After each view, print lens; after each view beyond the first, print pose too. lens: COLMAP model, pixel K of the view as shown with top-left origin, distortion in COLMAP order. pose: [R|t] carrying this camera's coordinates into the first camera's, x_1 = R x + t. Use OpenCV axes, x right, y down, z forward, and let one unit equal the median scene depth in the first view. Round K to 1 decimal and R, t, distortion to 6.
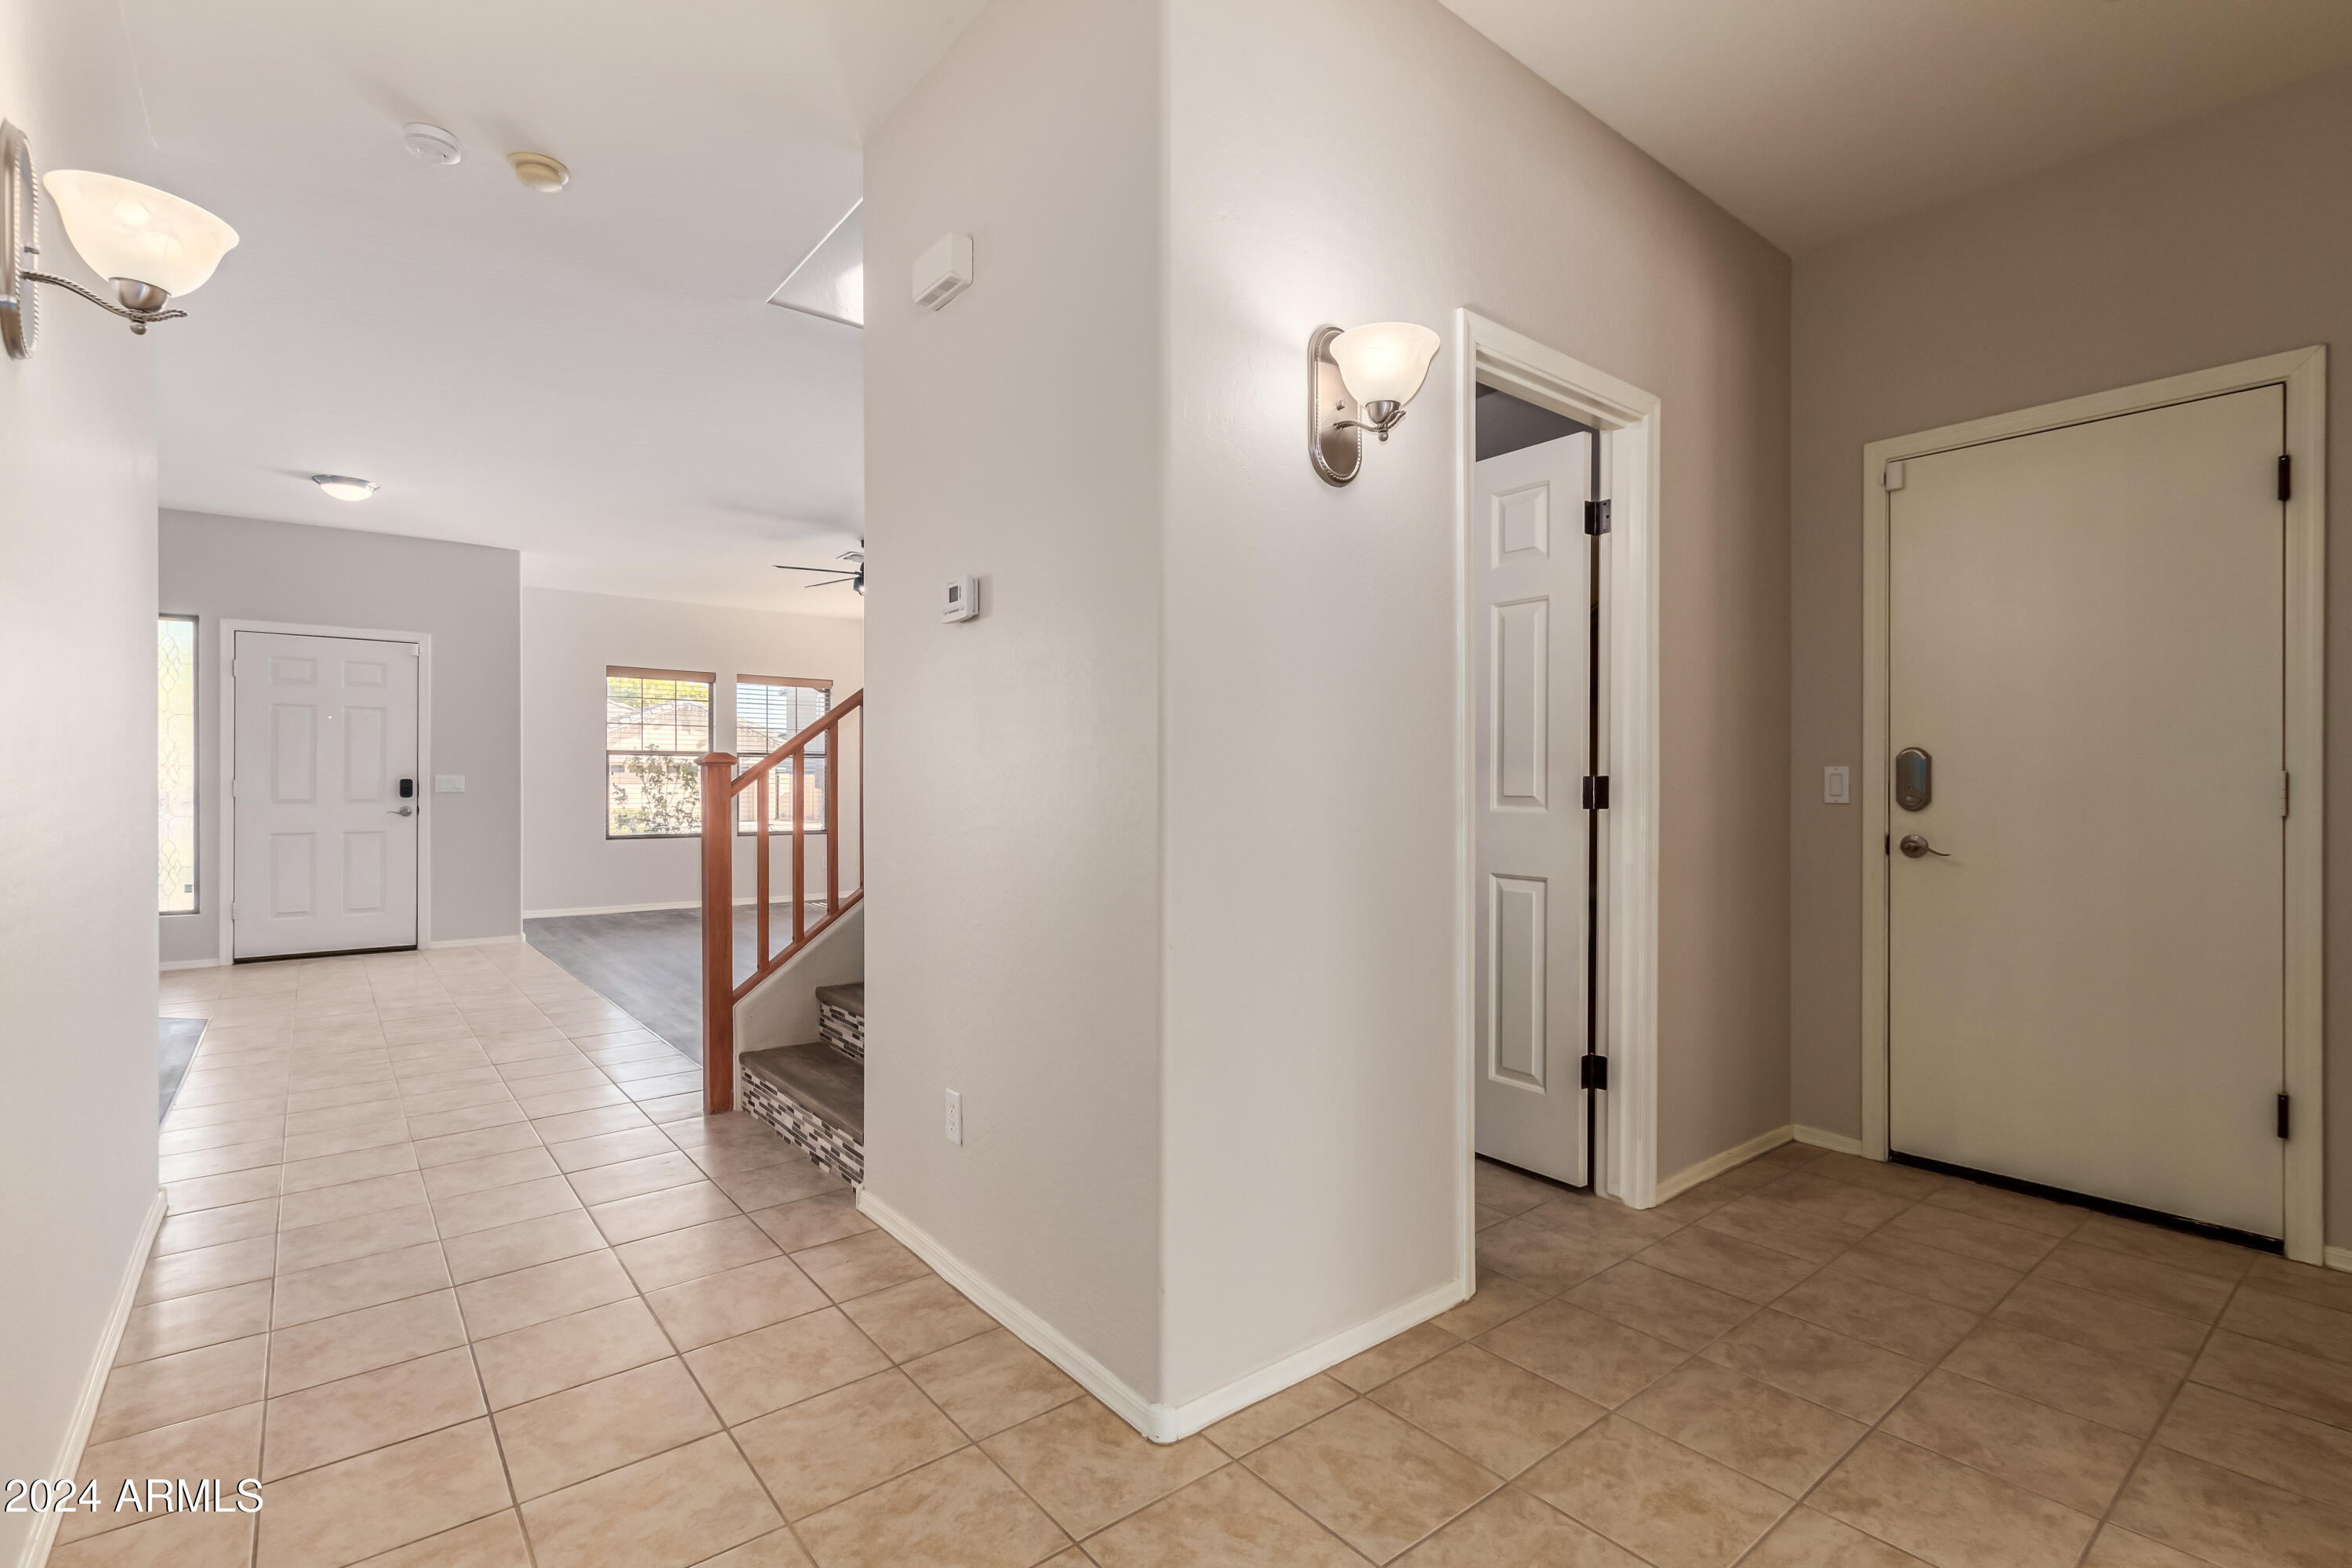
lens RADIAL K [[1071.6, 0, 1173.9], [0, 1071.6, 780.6], [0, 0, 1]] dist [0.004534, -0.000240]
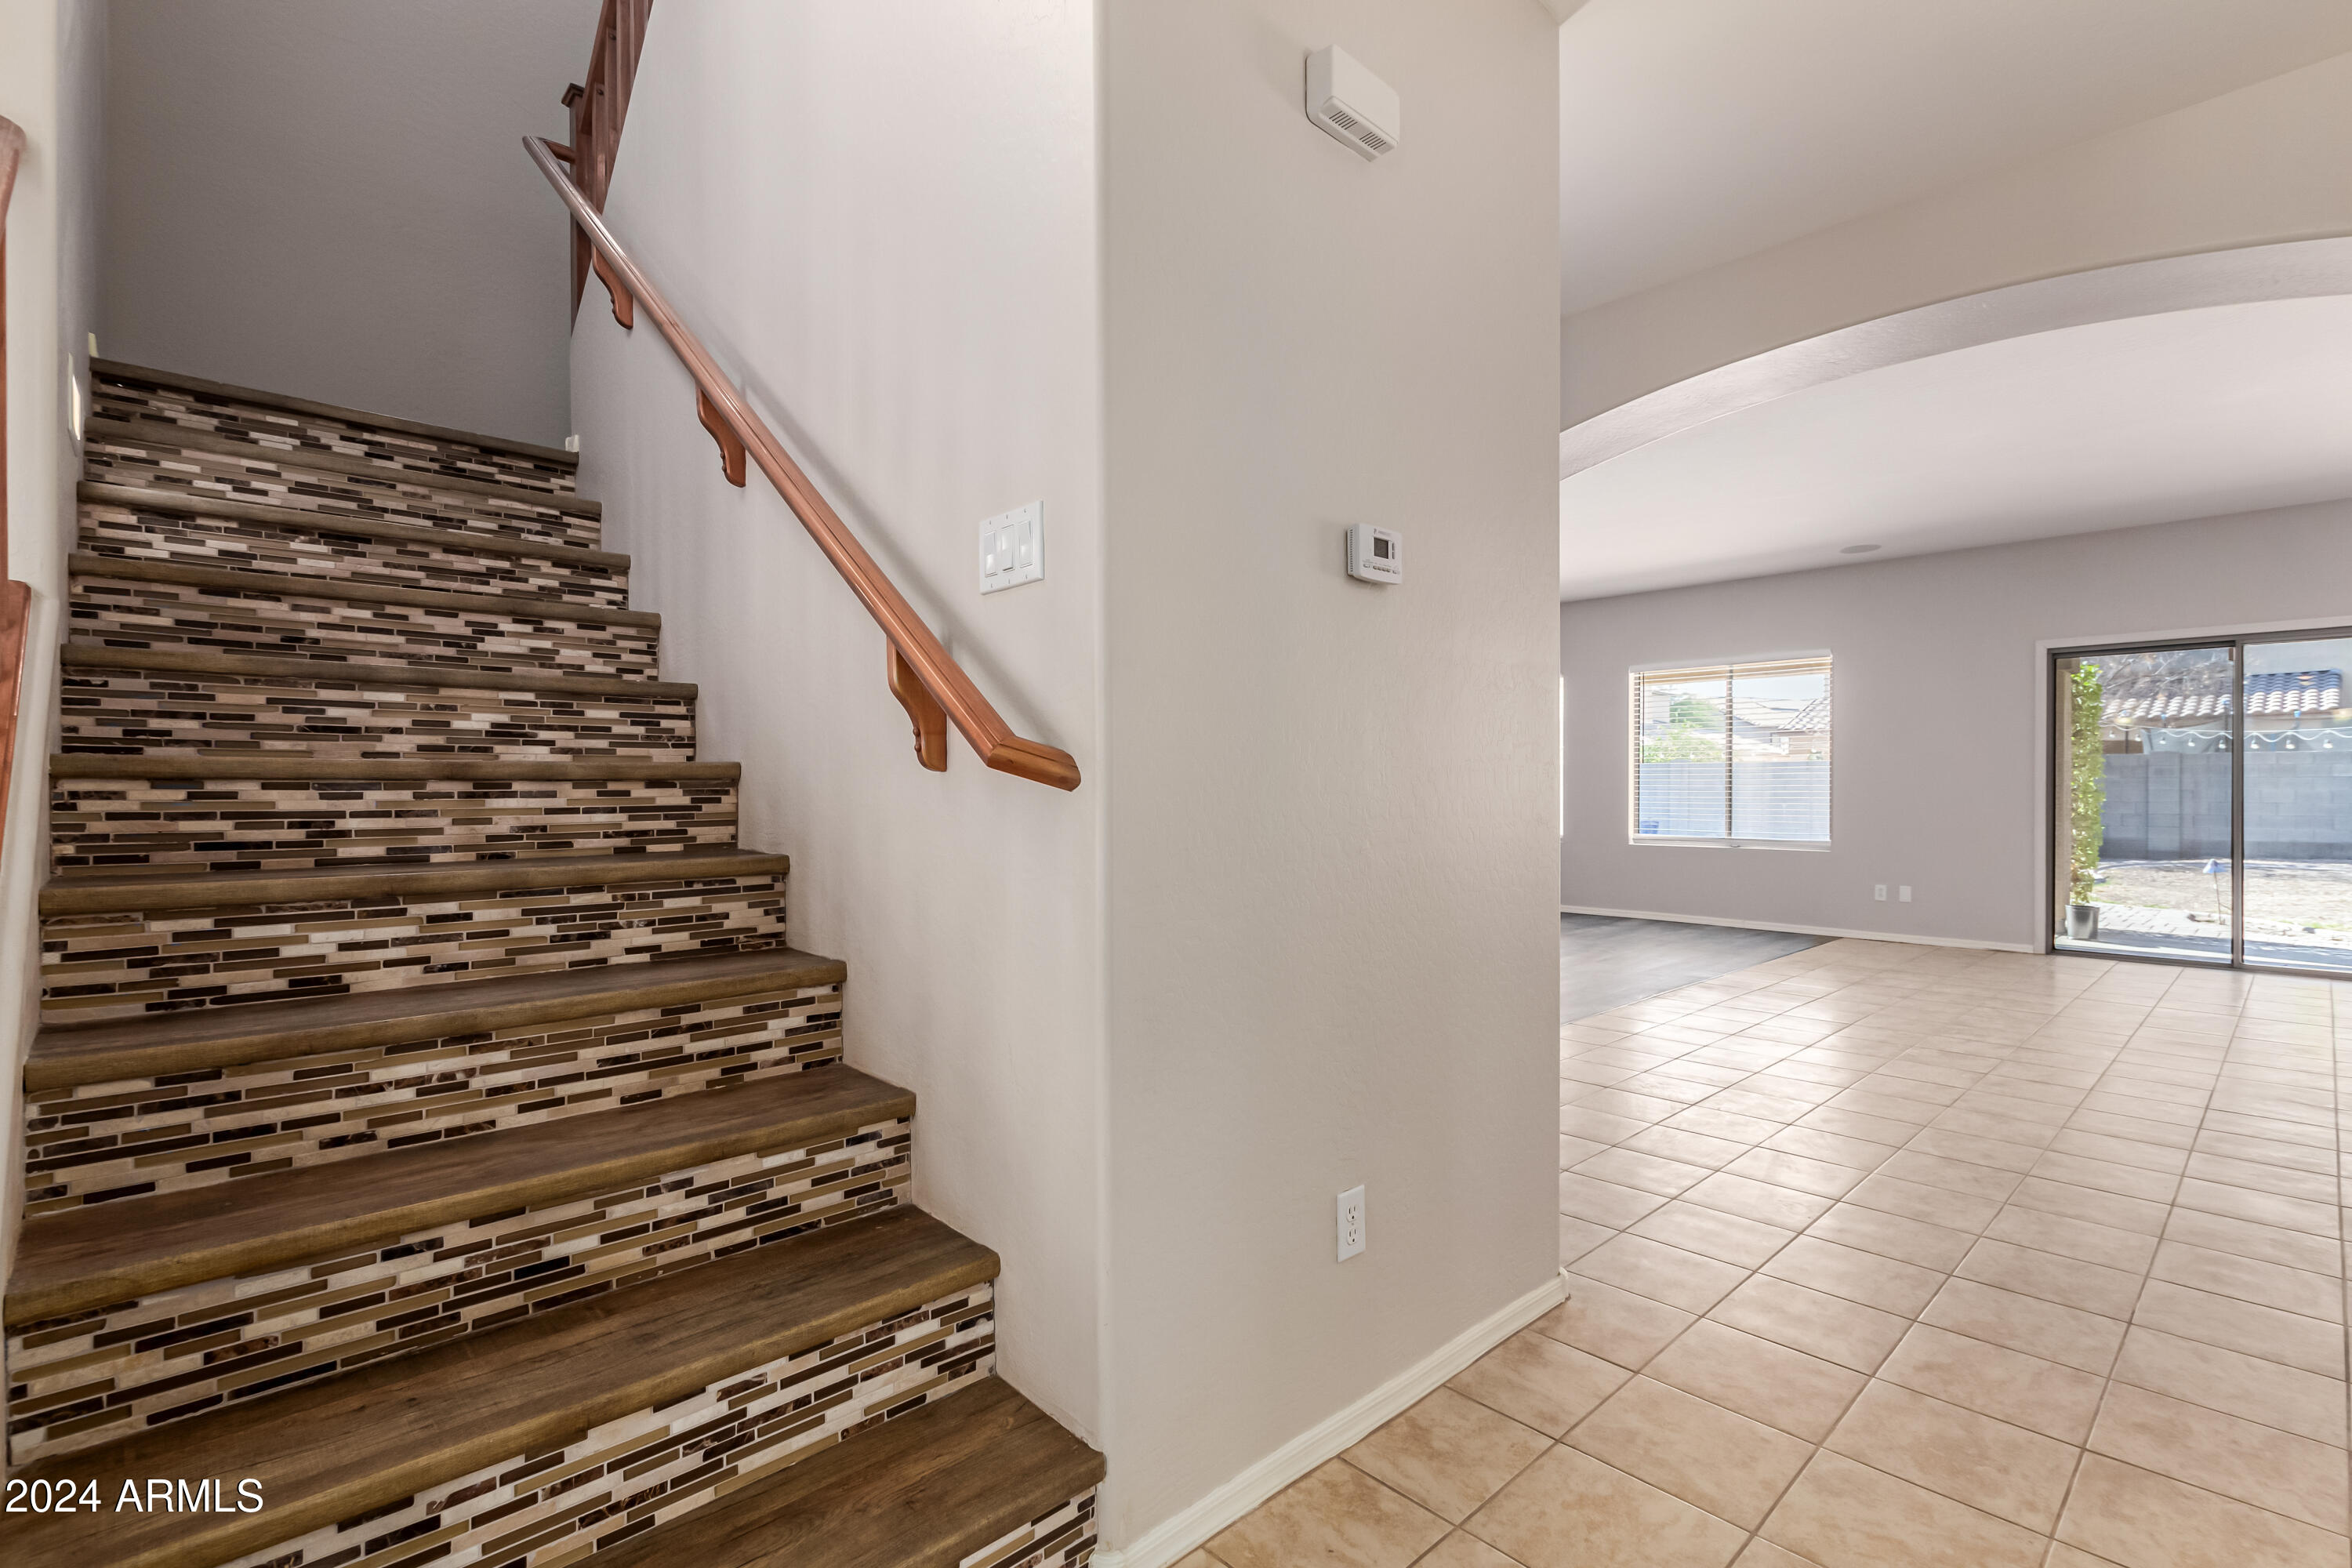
lens RADIAL K [[1071.6, 0, 1184.2], [0, 1071.6, 792.4], [0, 0, 1]] dist [0.004534, -0.000240]
pose [[-0.076768, -0.014016, 0.996950, -1.038734], [-0.001913, 0.999901, 0.013910, -0.009441], [-0.997047, -0.000839, -0.076787, 1.277938]]
